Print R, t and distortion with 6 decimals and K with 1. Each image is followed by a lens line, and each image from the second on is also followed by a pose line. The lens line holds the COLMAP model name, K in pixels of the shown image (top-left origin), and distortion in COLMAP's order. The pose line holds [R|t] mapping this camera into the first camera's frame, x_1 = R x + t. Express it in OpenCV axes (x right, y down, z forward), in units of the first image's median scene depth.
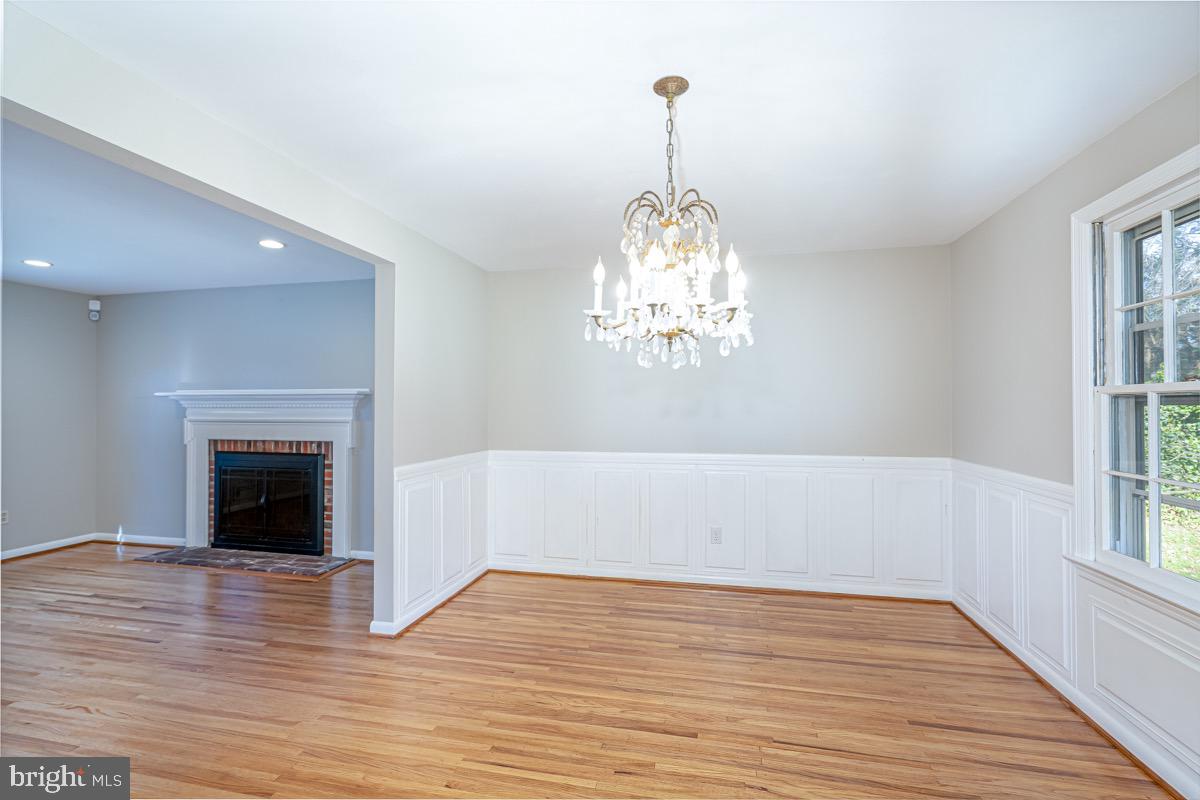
lens RADIAL K [[546.7, 0, 594.8], [0, 546.7, 400.9], [0, 0, 1]] dist [-0.008228, 0.004412]
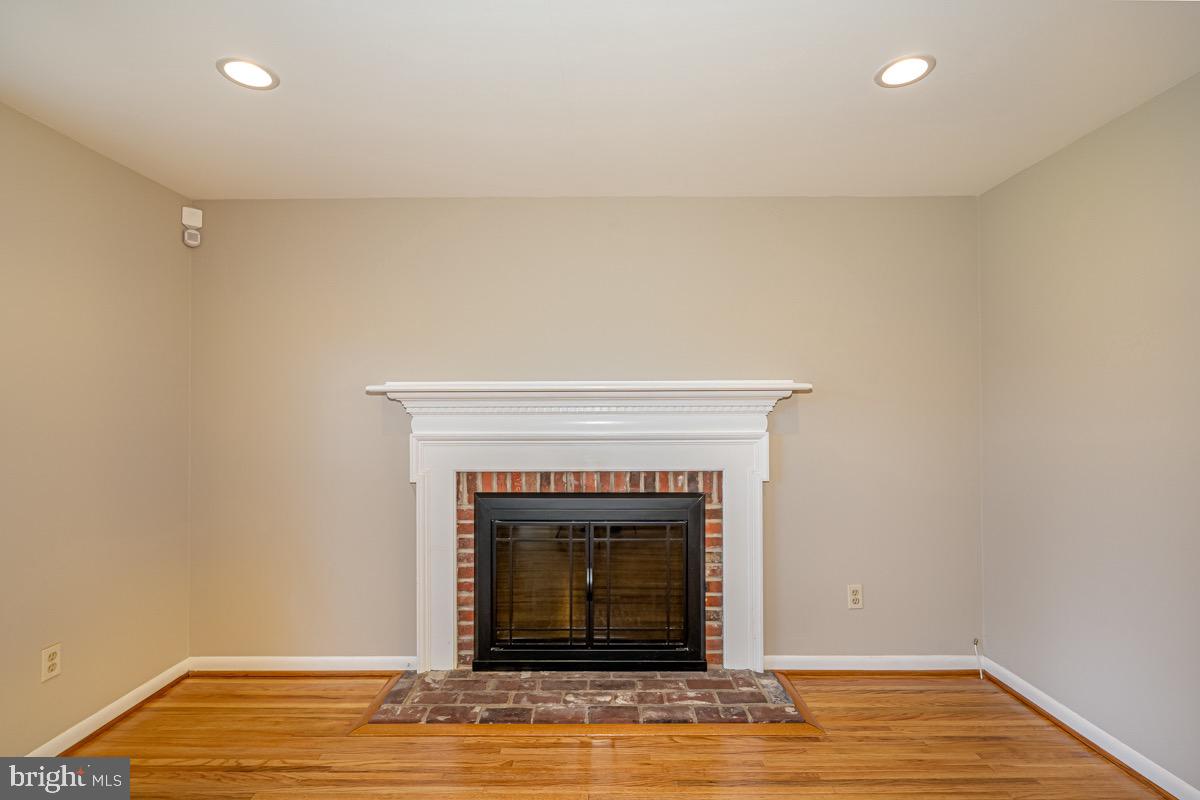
lens RADIAL K [[546.7, 0, 567.6], [0, 546.7, 399.7], [0, 0, 1]] dist [-0.008228, 0.004412]
pose [[0.975158, 0.000018, 0.221509, -0.760203], [0.000997, 0.999990, -0.004469, 0.000662], [-0.221506, 0.004579, 0.975148, 0.461242]]
